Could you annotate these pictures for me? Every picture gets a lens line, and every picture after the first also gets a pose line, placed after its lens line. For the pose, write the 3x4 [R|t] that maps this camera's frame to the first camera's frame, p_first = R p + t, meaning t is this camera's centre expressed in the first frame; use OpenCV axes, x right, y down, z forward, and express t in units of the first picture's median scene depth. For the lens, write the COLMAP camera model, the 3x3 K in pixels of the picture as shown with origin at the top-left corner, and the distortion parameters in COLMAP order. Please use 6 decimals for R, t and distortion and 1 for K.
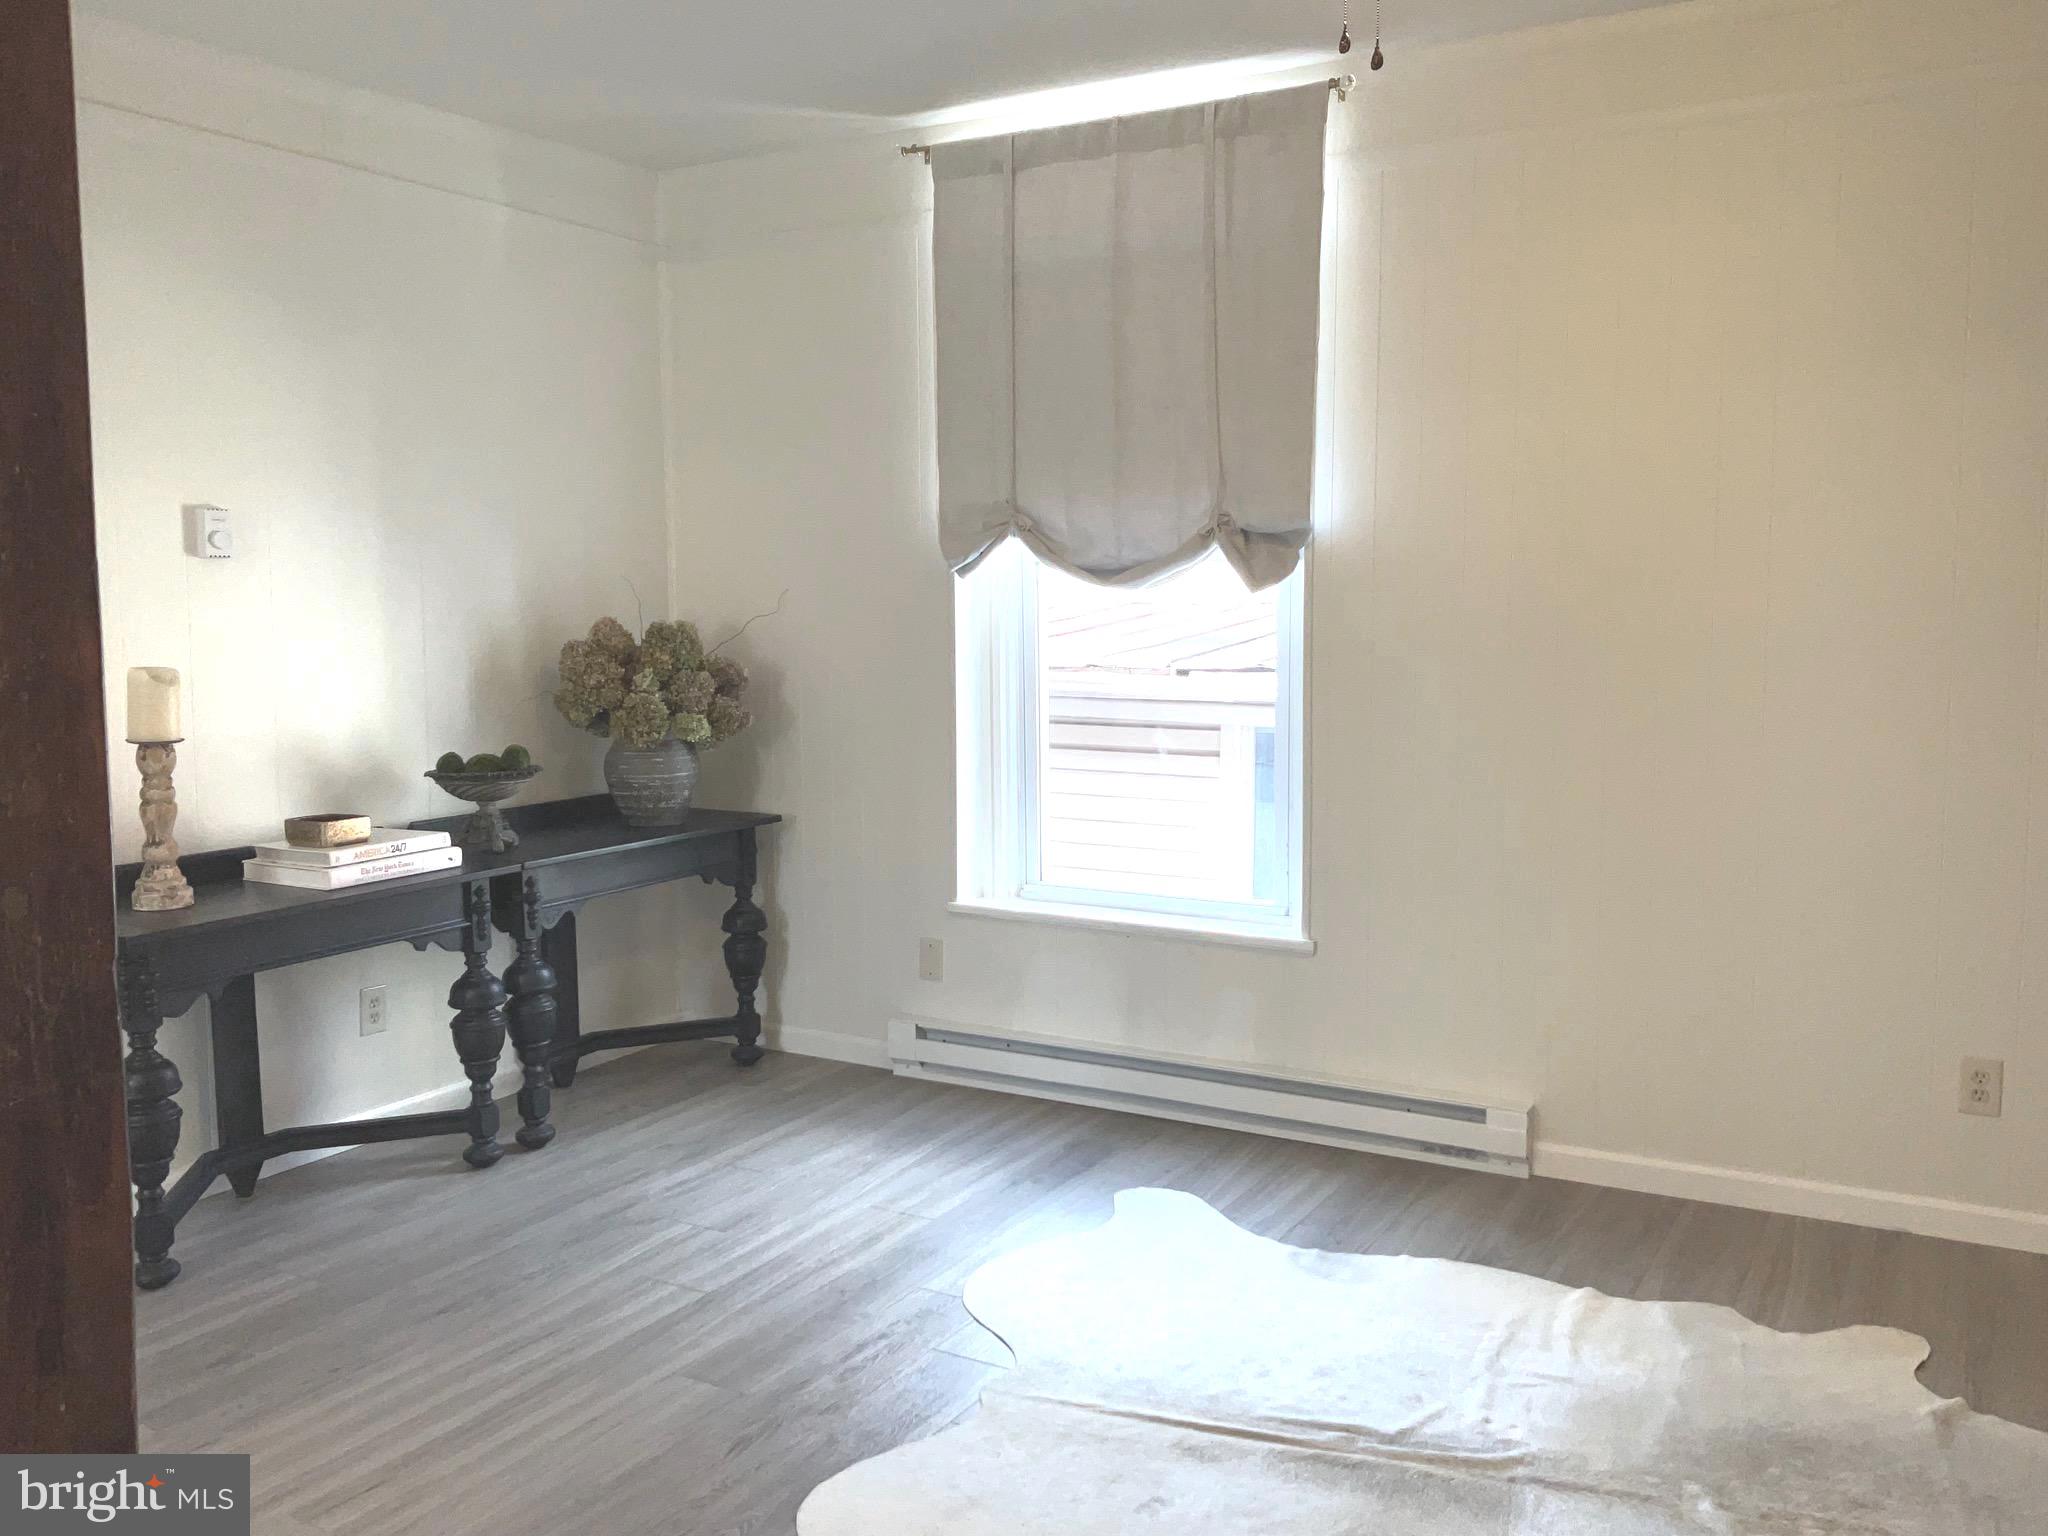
lens RADIAL K [[1701.9, 0, 1014.5], [0, 1701.9, 778.7], [0, 0, 1]] dist [0.083849, -0.157792]
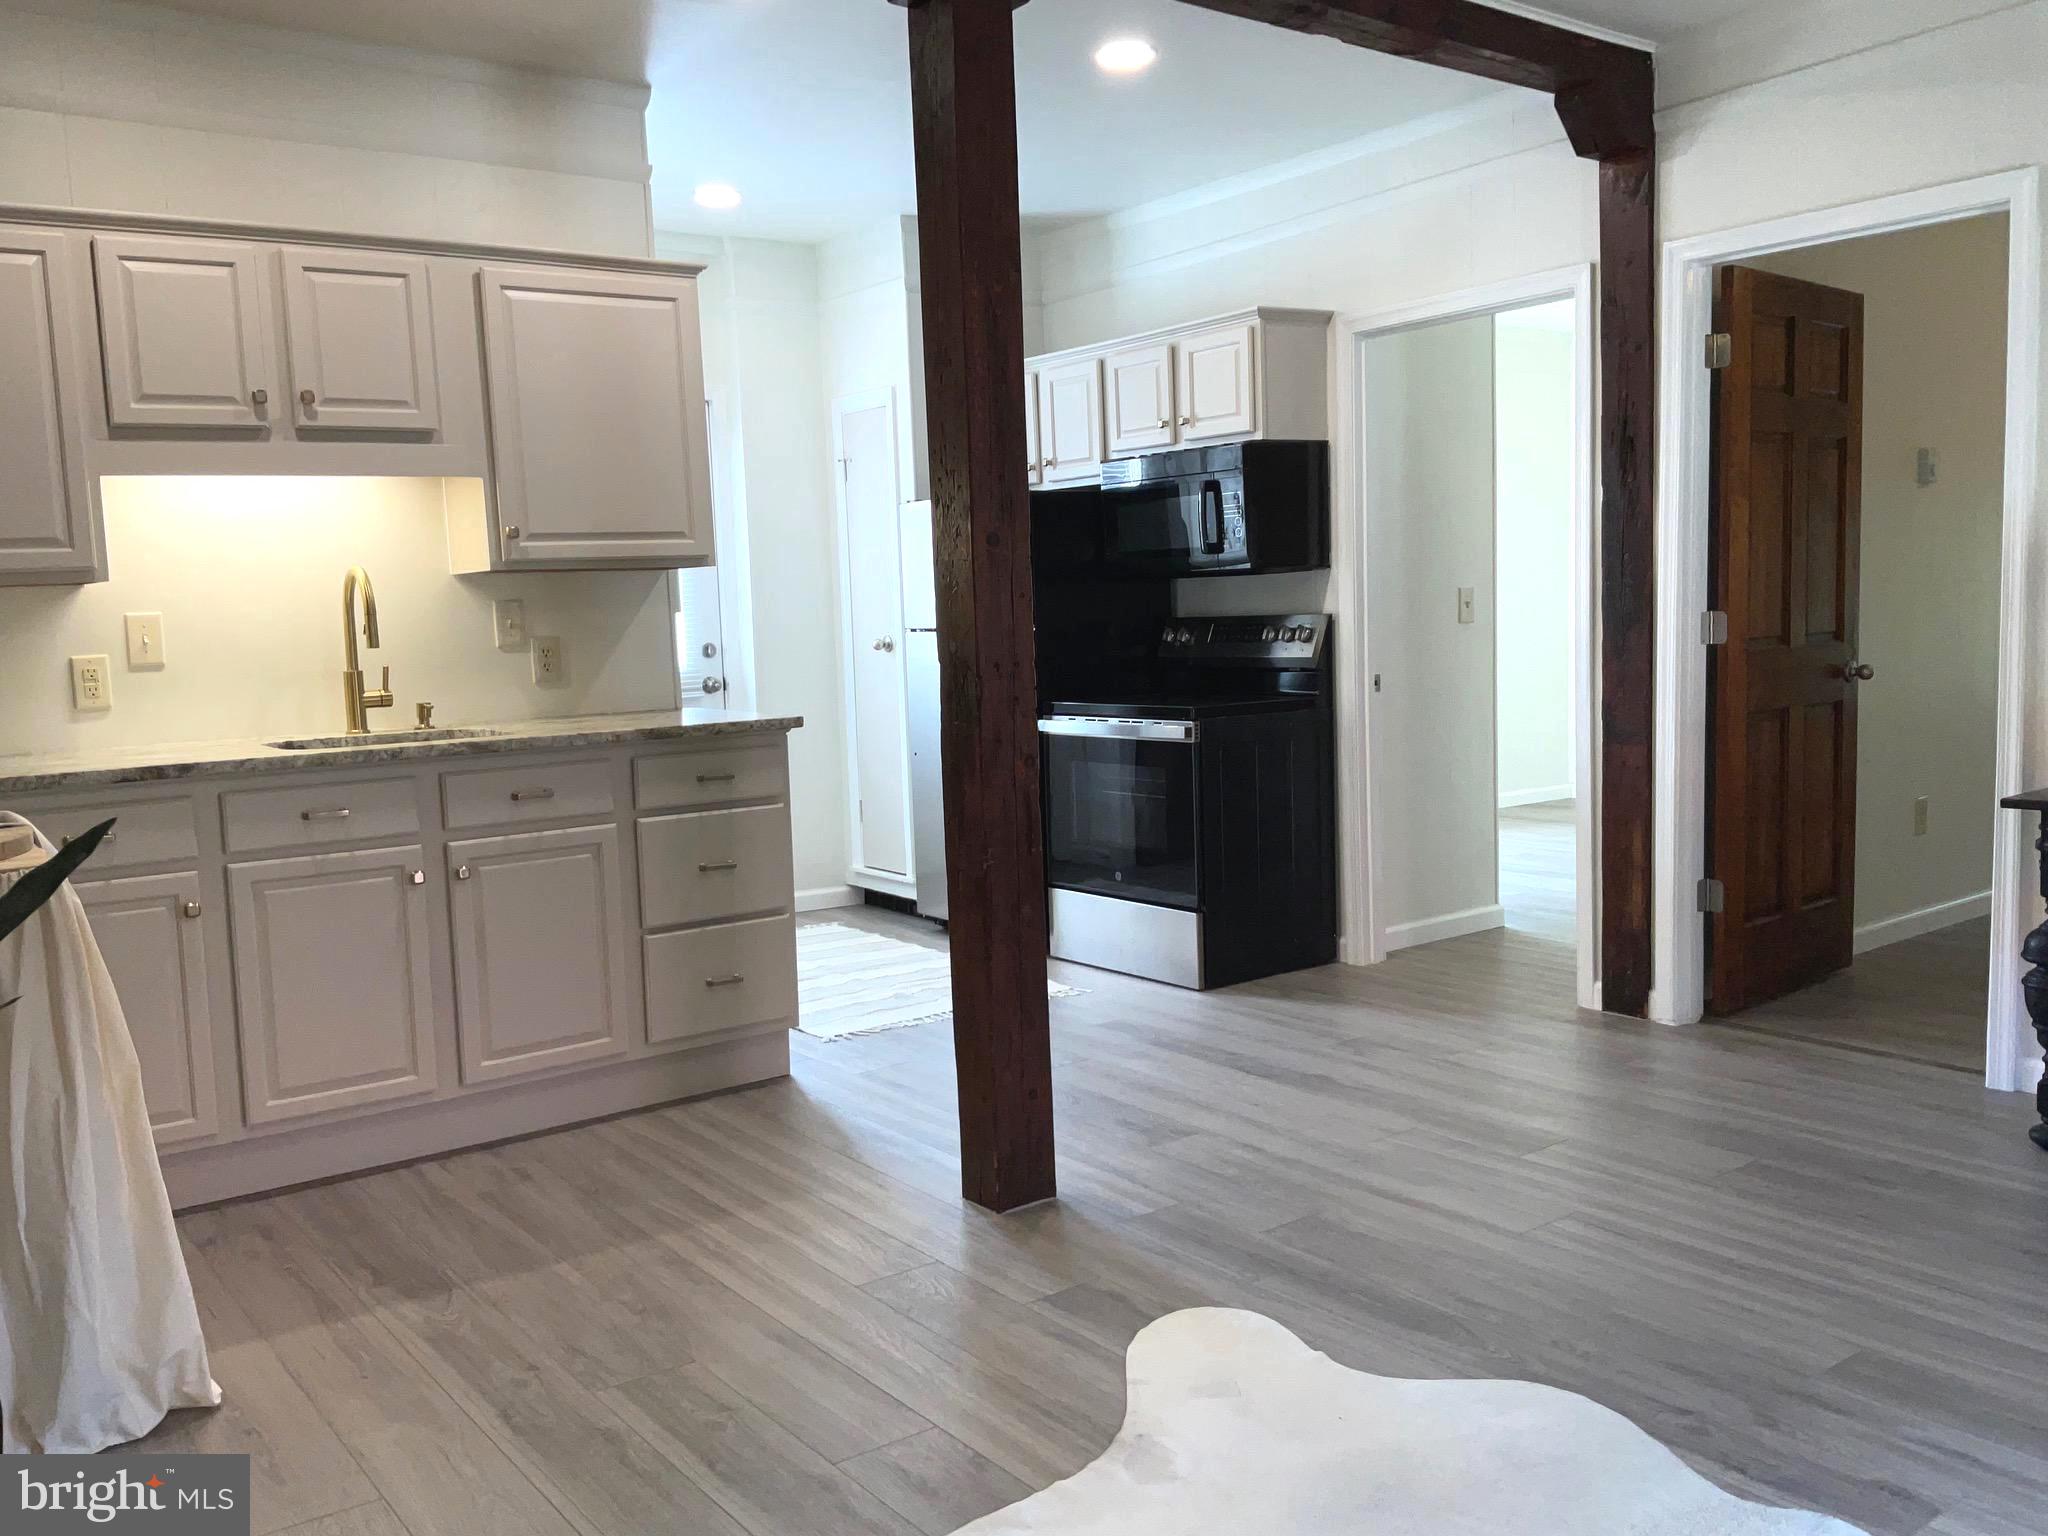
lens RADIAL K [[1701.9, 0, 1025.8], [0, 1701.9, 769.4], [0, 0, 1]] dist [0.083849, -0.157792]
pose [[-0.393945, 0.105577, -0.913050, 0.538871], [-0.054061, 0.989000, 0.137685, -0.030808], [0.917543, 0.103600, -0.383904, 0.667316]]
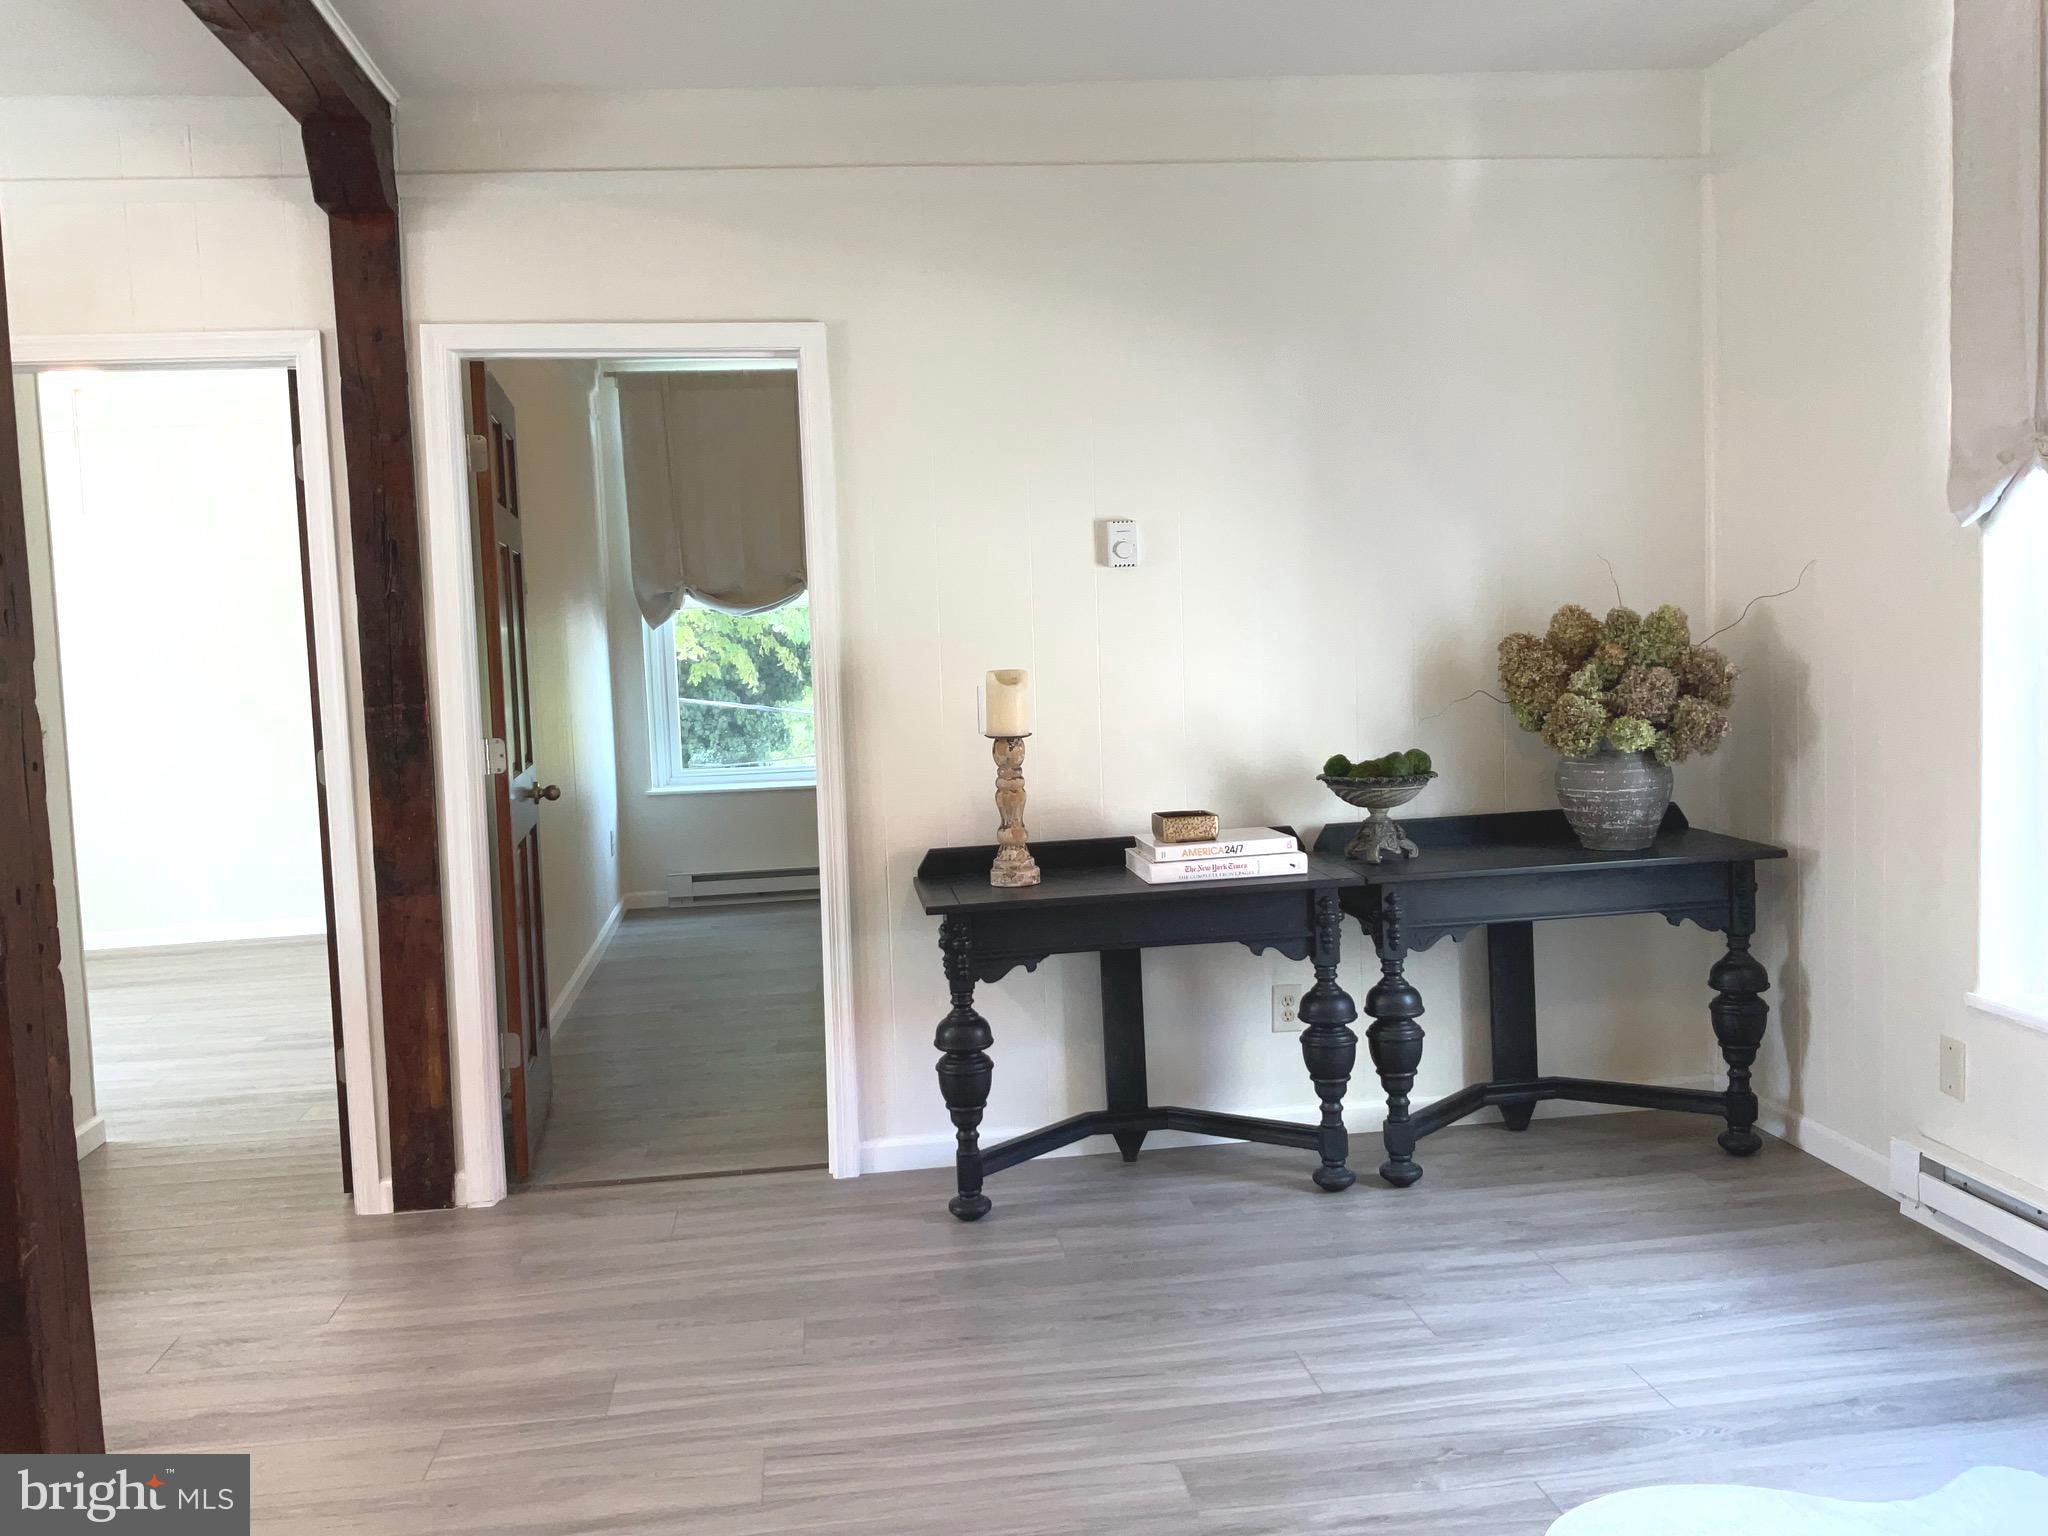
lens RADIAL K [[1701.9, 0, 1026.7], [0, 1701.9, 763.6], [0, 0, 1]] dist [0.083849, -0.157792]
pose [[0.603799, 0.045484, -0.795838, 0.331057], [-0.043195, 0.998771, 0.024310, -0.026264], [0.795965, 0.019698, 0.605022, 0.284737]]
